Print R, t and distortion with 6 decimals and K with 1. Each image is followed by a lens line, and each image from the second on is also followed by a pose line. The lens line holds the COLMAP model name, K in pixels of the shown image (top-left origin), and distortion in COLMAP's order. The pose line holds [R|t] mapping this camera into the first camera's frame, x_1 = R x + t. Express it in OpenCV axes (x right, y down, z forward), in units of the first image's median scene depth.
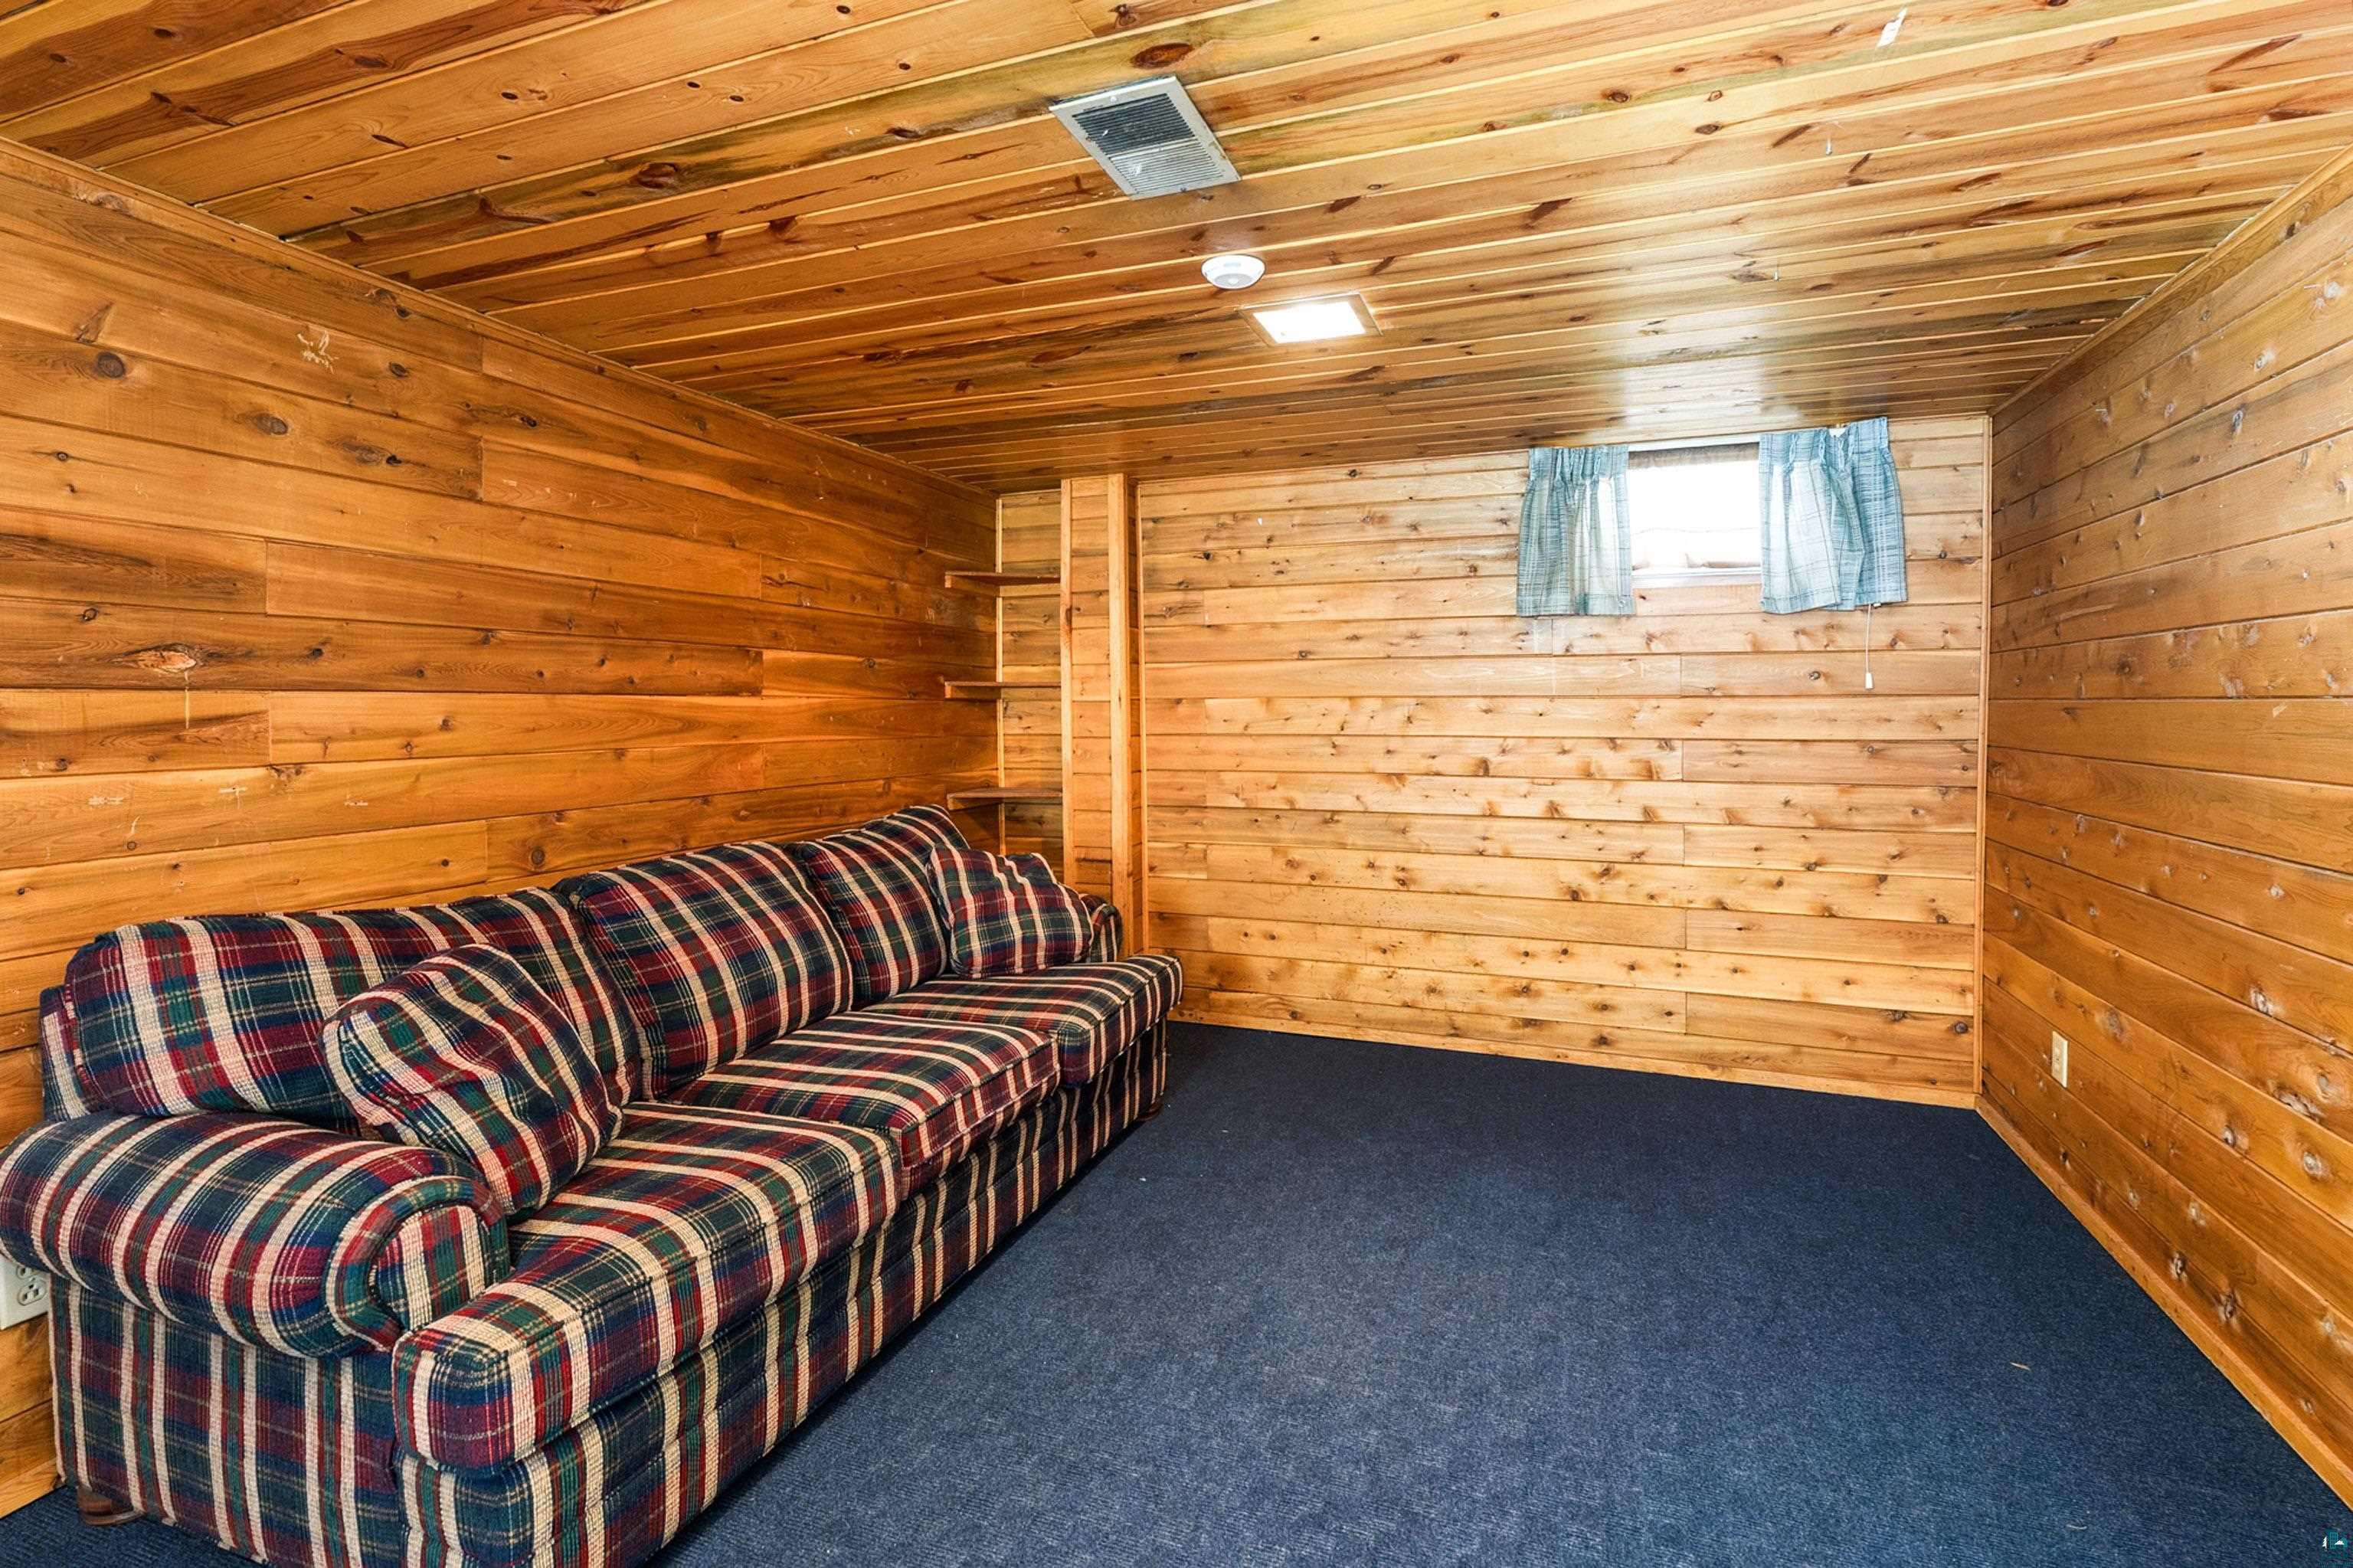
lens RADIAL K [[1115.6, 0, 1161.0], [0, 1115.6, 758.2], [0, 0, 1]] dist [-0.003307, 0.000850]
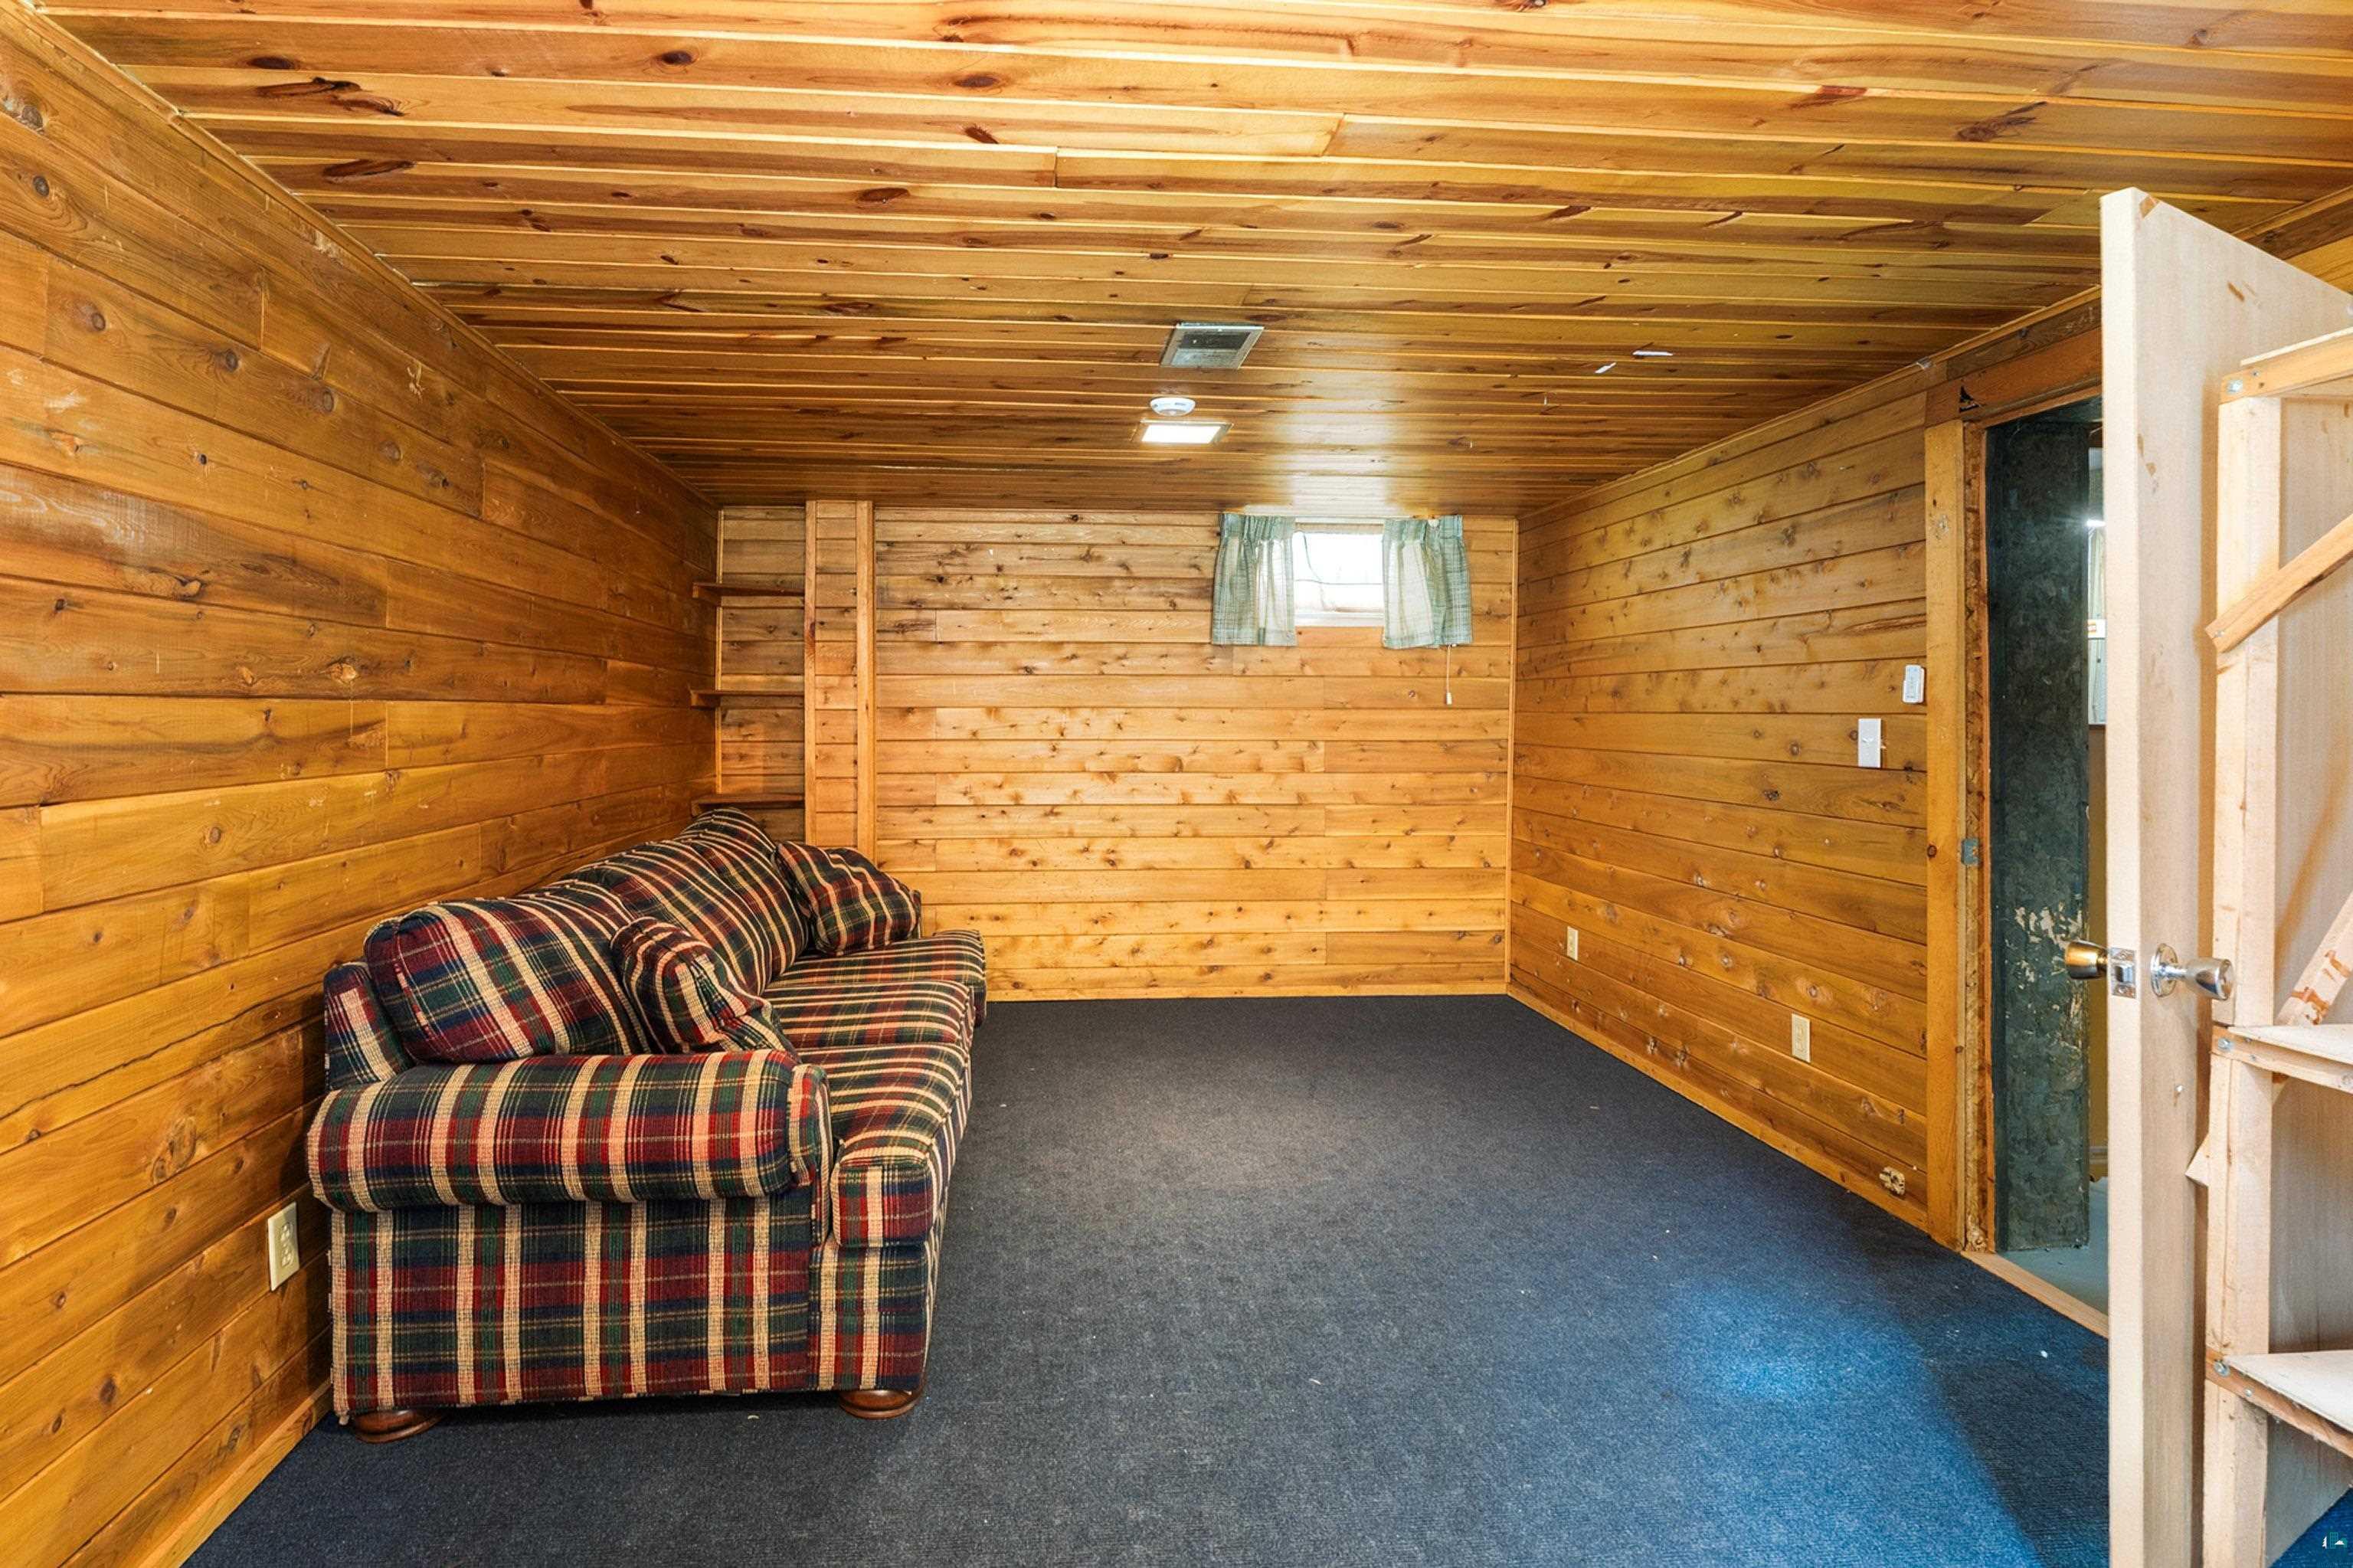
lens RADIAL K [[1128.2, 0, 1184.0], [0, 1128.2, 779.6], [0, 0, 1]] dist [-0.002679, 0.000033]
pose [[0.902429, -0.021735, 0.430291, -0.274460], [0.016618, 0.999739, 0.015647, 0.005552], [-0.430519, -0.006970, 0.902555, -0.145667]]
